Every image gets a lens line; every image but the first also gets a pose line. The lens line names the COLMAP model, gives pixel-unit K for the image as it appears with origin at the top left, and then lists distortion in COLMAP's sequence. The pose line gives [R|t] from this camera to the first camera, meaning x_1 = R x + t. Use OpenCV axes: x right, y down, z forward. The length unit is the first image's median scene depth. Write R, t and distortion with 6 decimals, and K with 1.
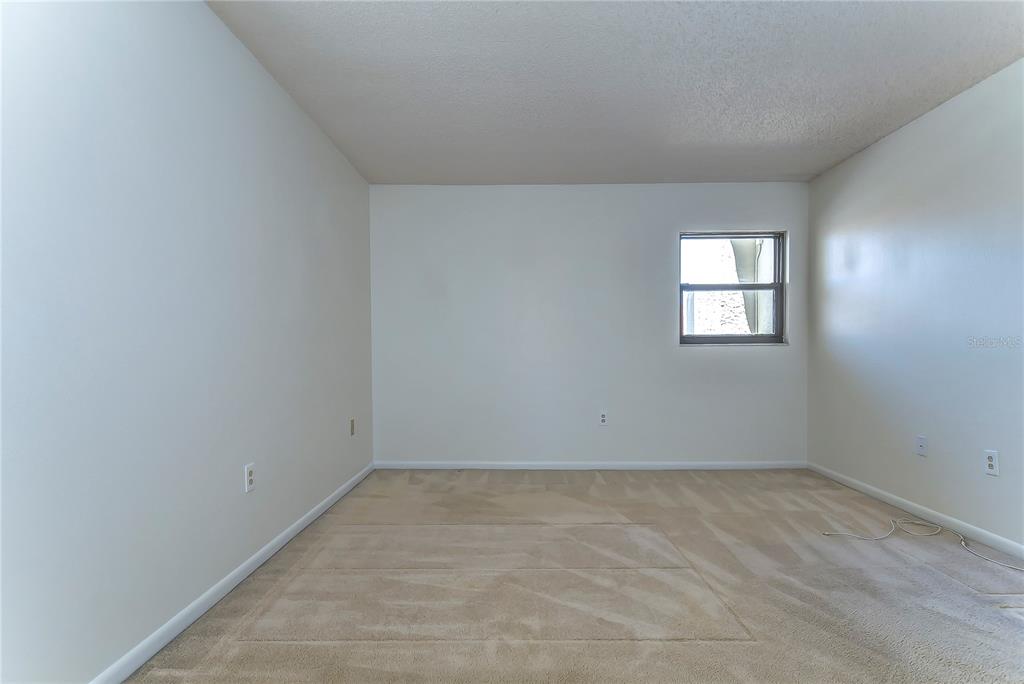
lens RADIAL K [[529.5, 0, 513.9], [0, 529.5, 362.2], [0, 0, 1]] dist [-0.001039, -0.000191]
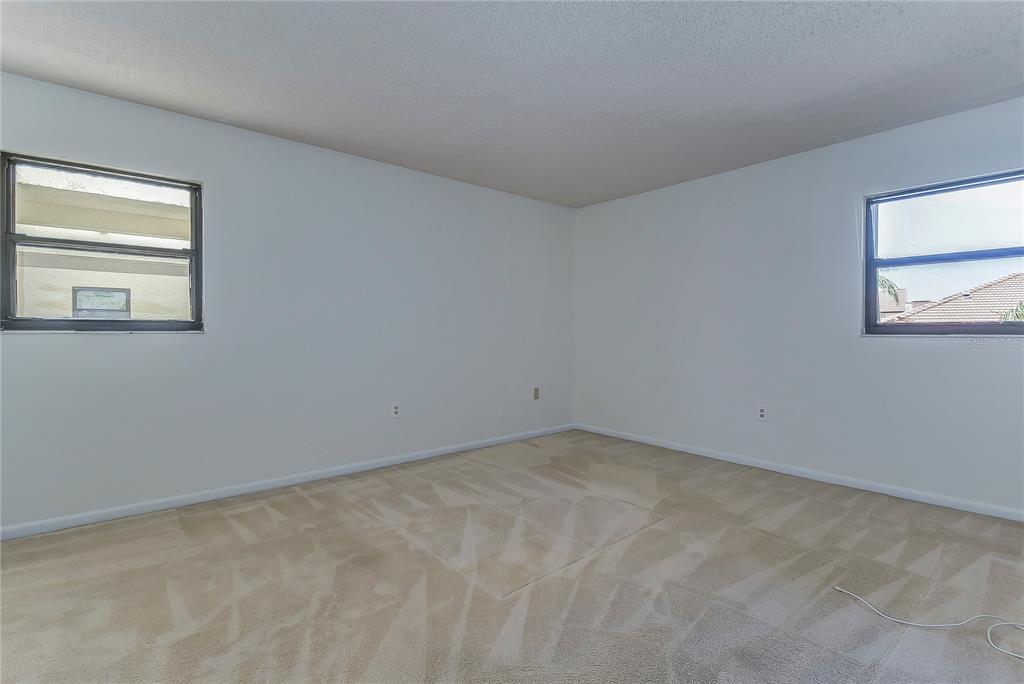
lens RADIAL K [[457.5, 0, 512.0], [0, 457.5, 342.0], [0, 0, 1]] dist [0.018279, -0.013578]
pose [[0.685447, 0.022222, -0.727783, 0.736160], [-0.023259, 0.999692, 0.008619, -0.026683], [0.727751, 0.011020, 0.685753, 0.198065]]
